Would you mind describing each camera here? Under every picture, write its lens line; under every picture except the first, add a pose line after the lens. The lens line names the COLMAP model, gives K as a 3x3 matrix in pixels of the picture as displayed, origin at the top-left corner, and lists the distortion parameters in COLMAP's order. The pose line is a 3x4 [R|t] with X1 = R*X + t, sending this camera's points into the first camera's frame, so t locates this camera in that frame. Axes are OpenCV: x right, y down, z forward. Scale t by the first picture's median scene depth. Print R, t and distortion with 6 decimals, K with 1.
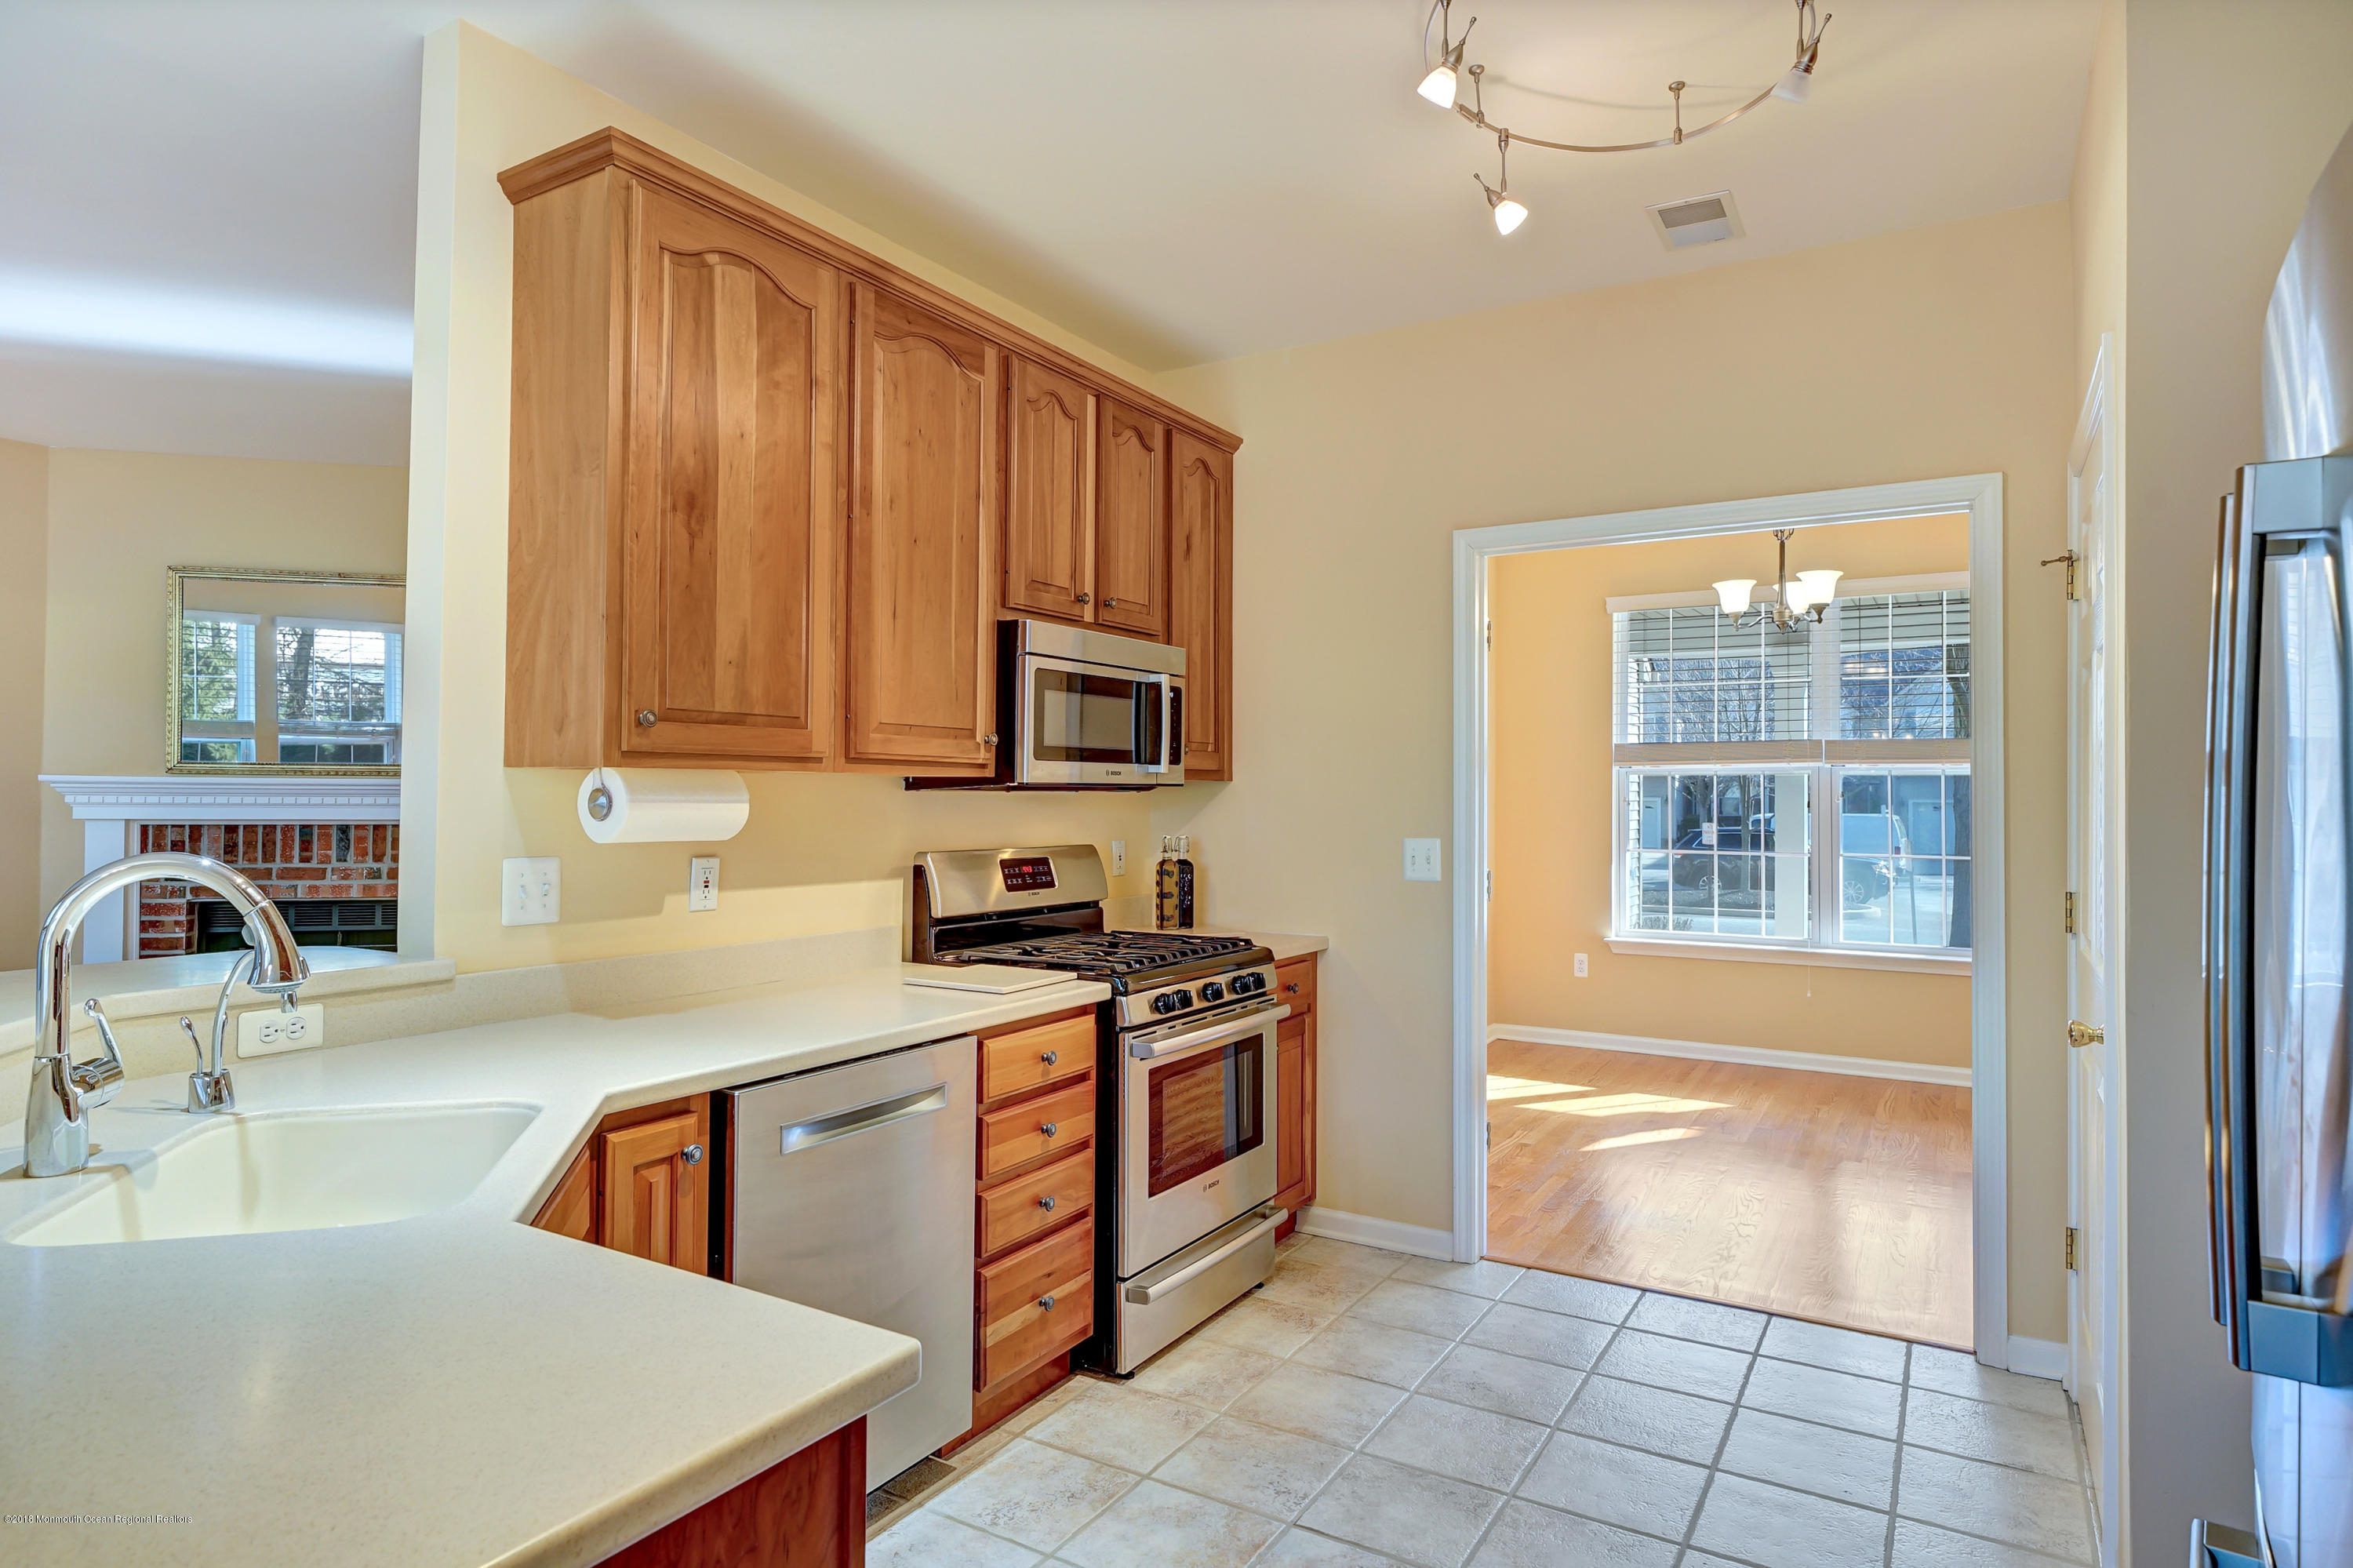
lens RADIAL K [[1307.1, 0, 1176.5], [0, 1307.1, 784.0], [0, 0, 1]] dist [-0.002059, 0.000012]
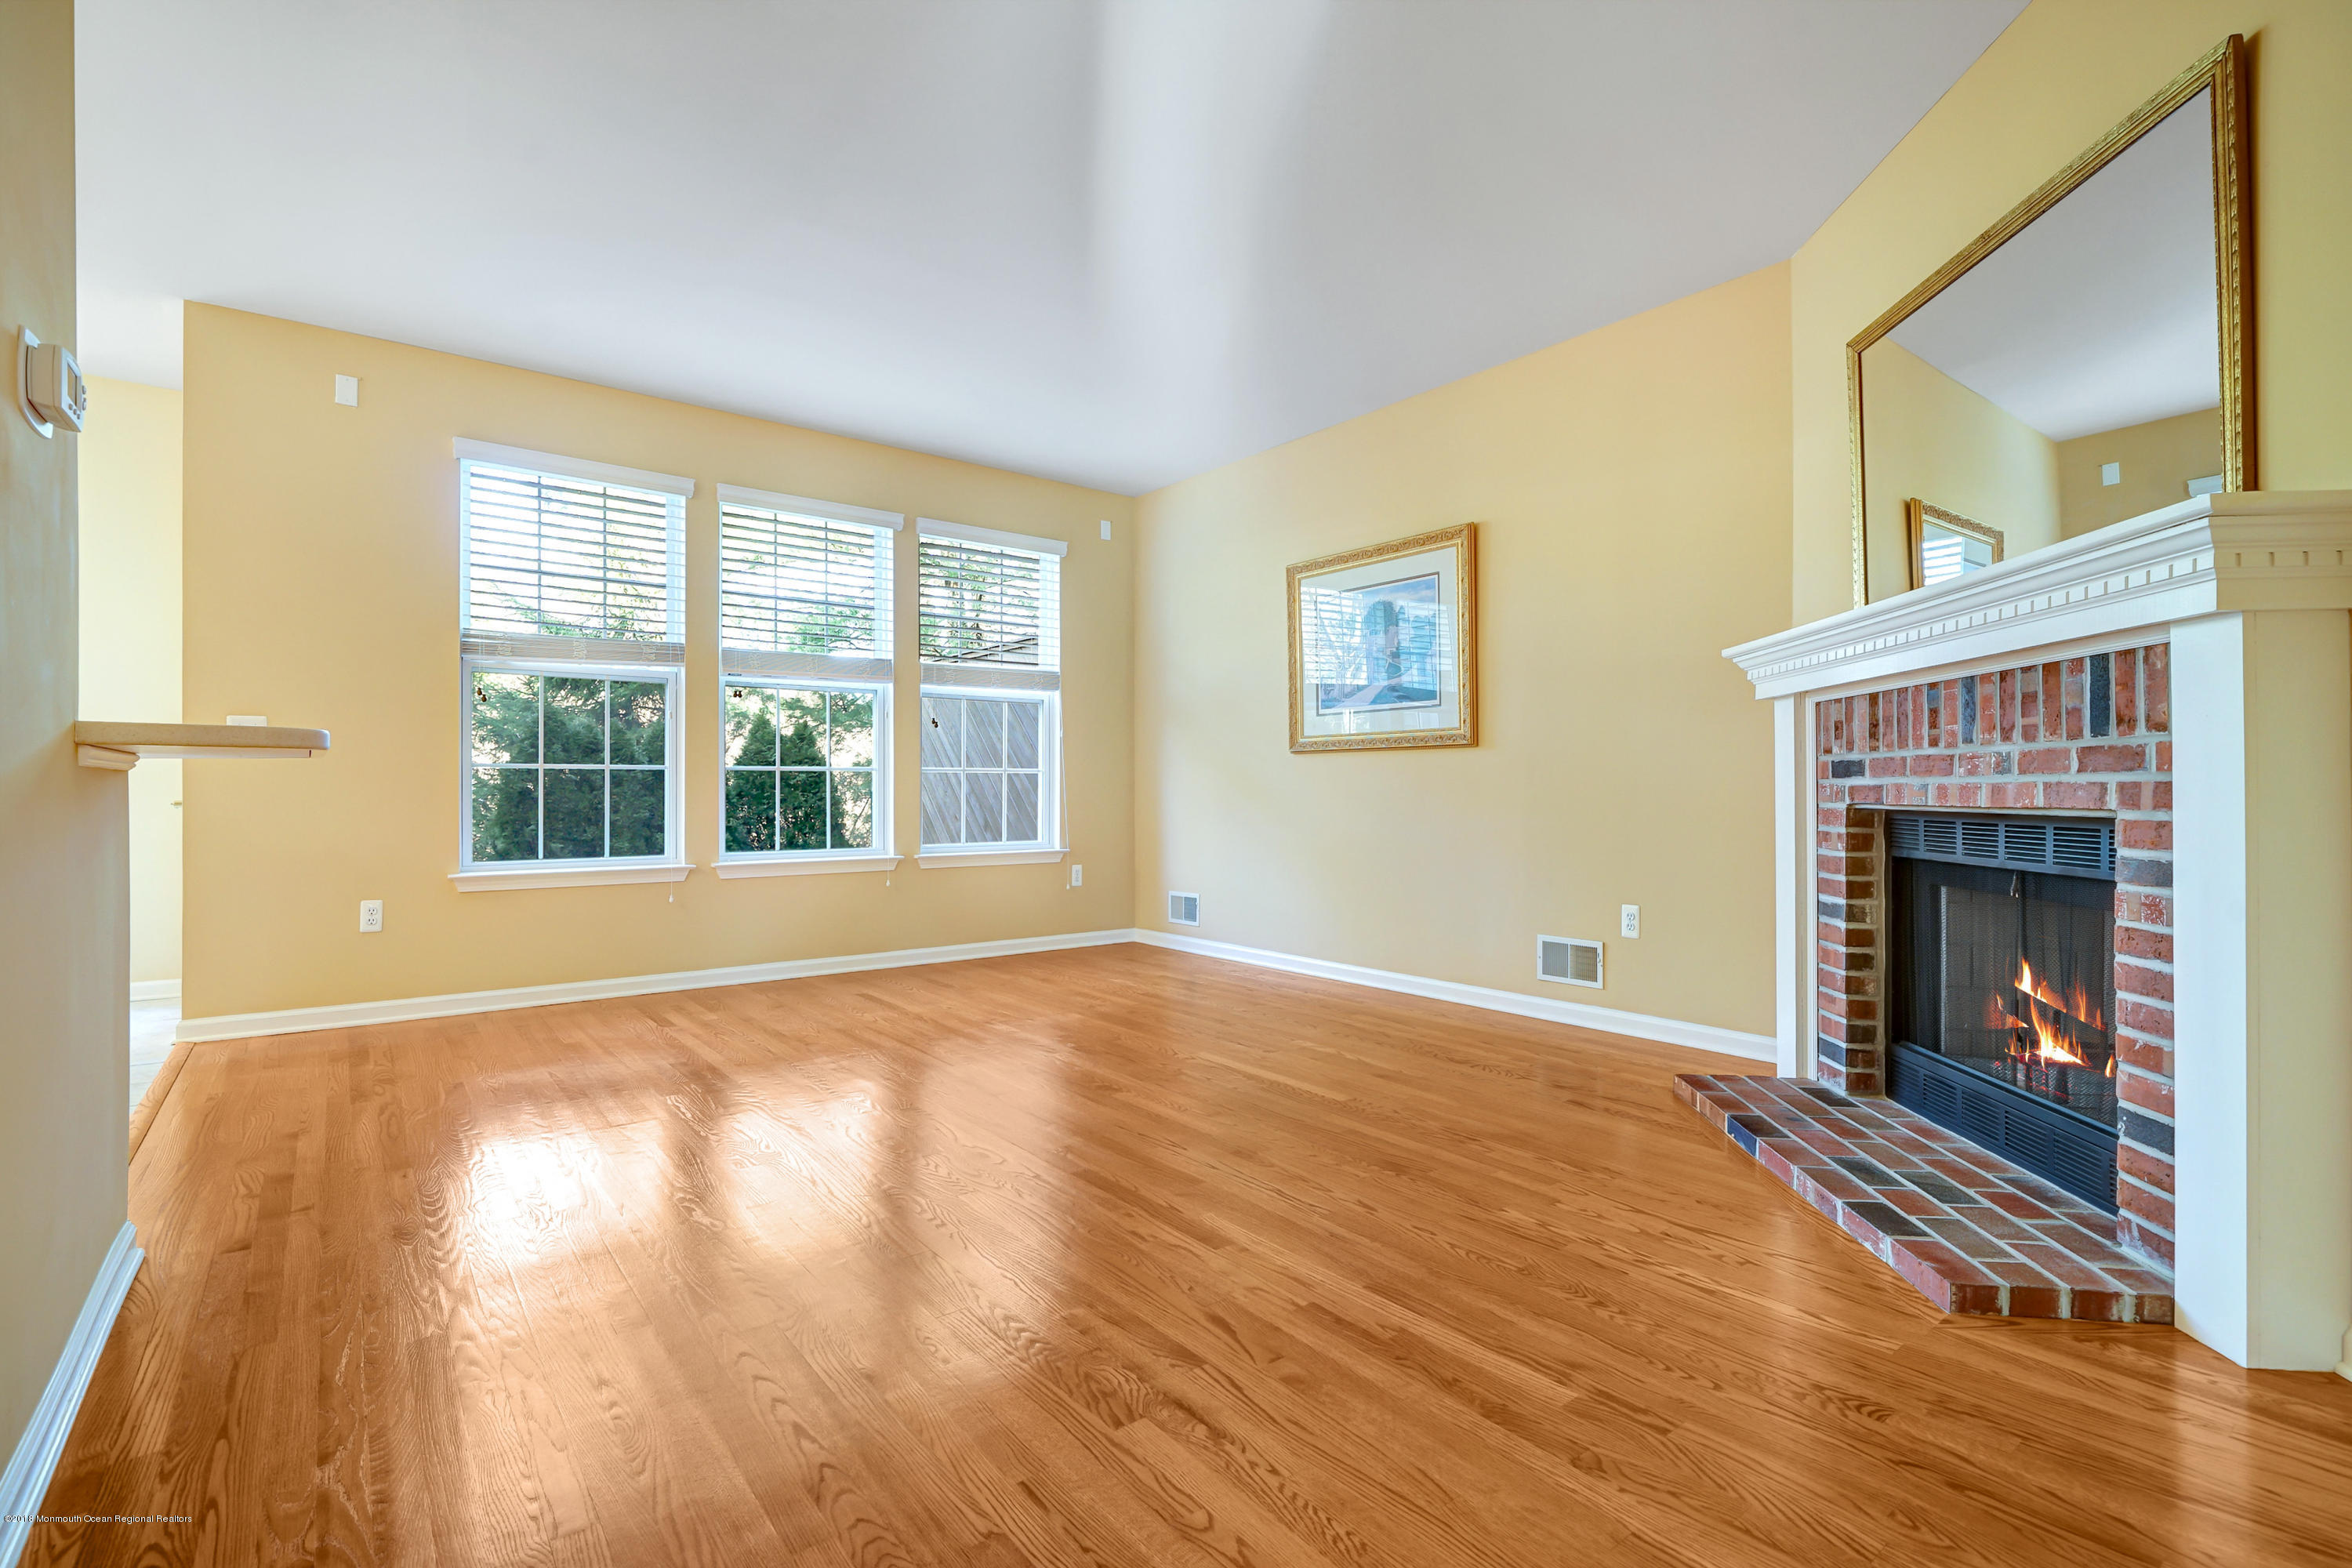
lens RADIAL K [[1078.1, 0, 1176.0], [0, 1078.1, 784.0], [0, 0, 1]] dist [0.001275, 0.000174]
pose [[-0.352709, -0.012406, -0.935651, -0.136956], [0.004769, 0.999875, -0.015056, 0.133950], [0.935721, -0.009773, -0.352606, 1.371820]]
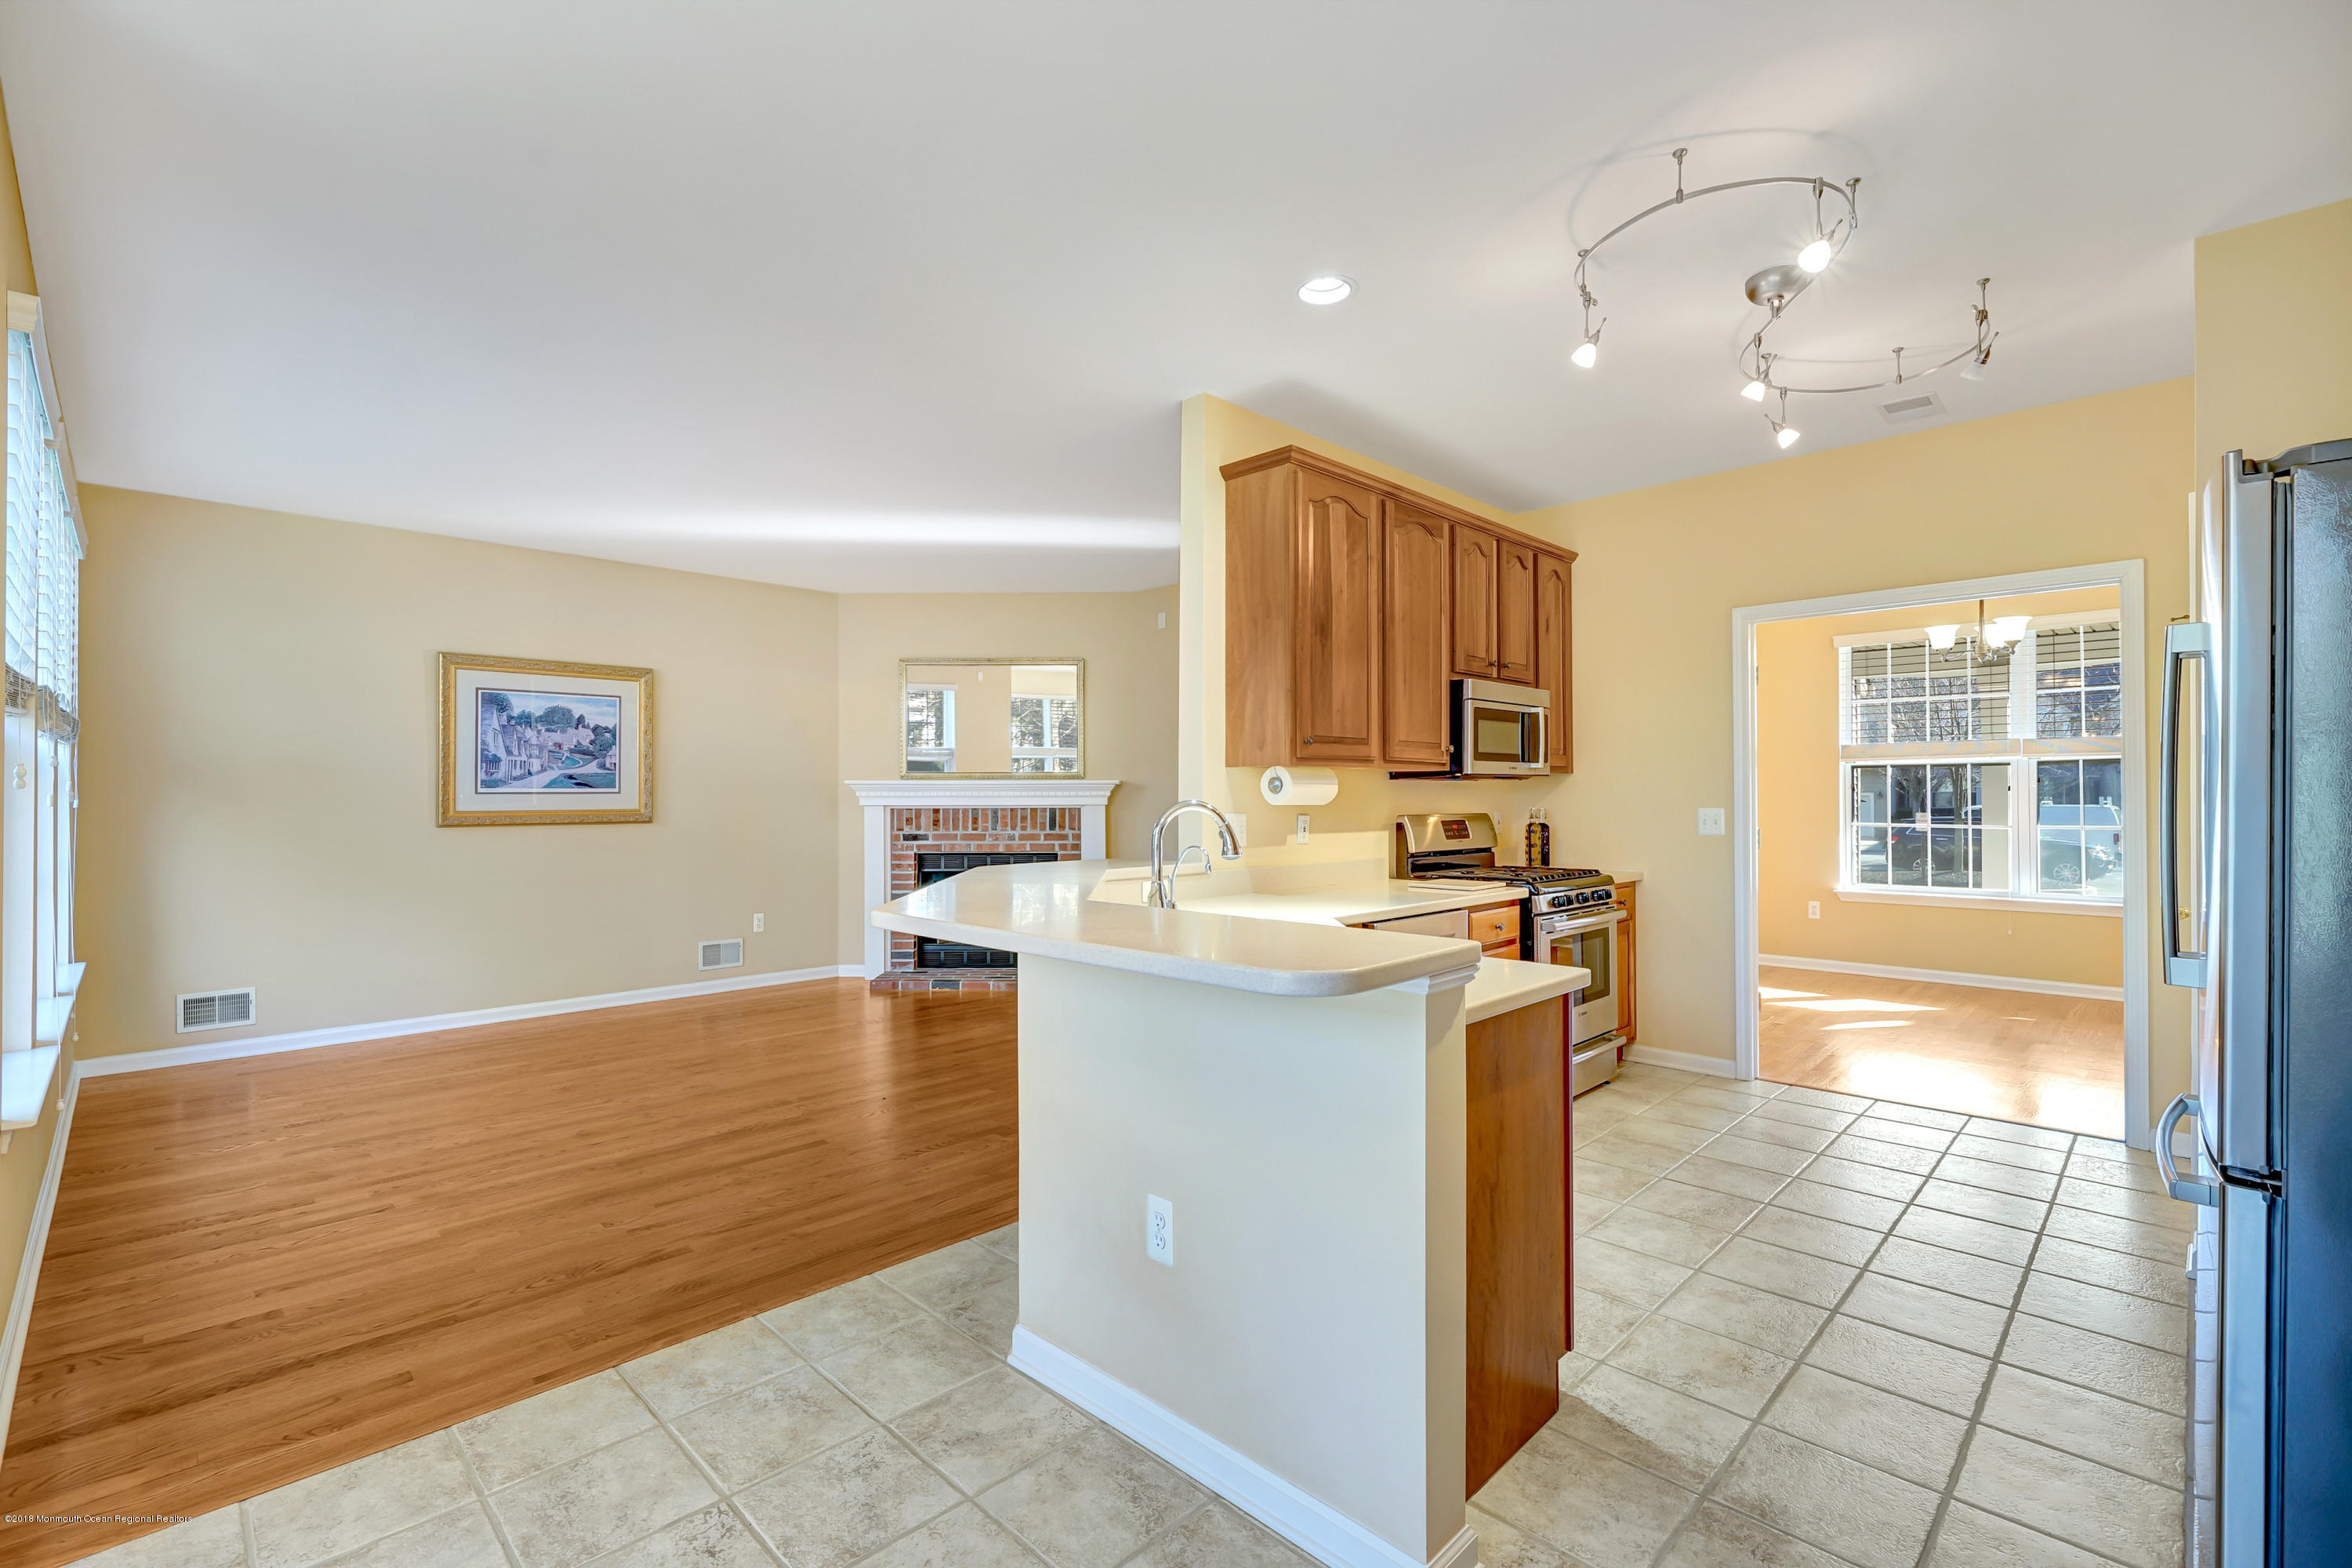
lens RADIAL K [[1034.8, 0, 1174.6], [0, 1034.8, 794.0], [0, 0, 1]] dist [0.001491, -0.000105]
pose [[0.971739, -0.008813, -0.235895, -0.159497], [0.010409, 0.999931, 0.005521, 0.013279], [0.235830, -0.007820, 0.971763, -0.390238]]
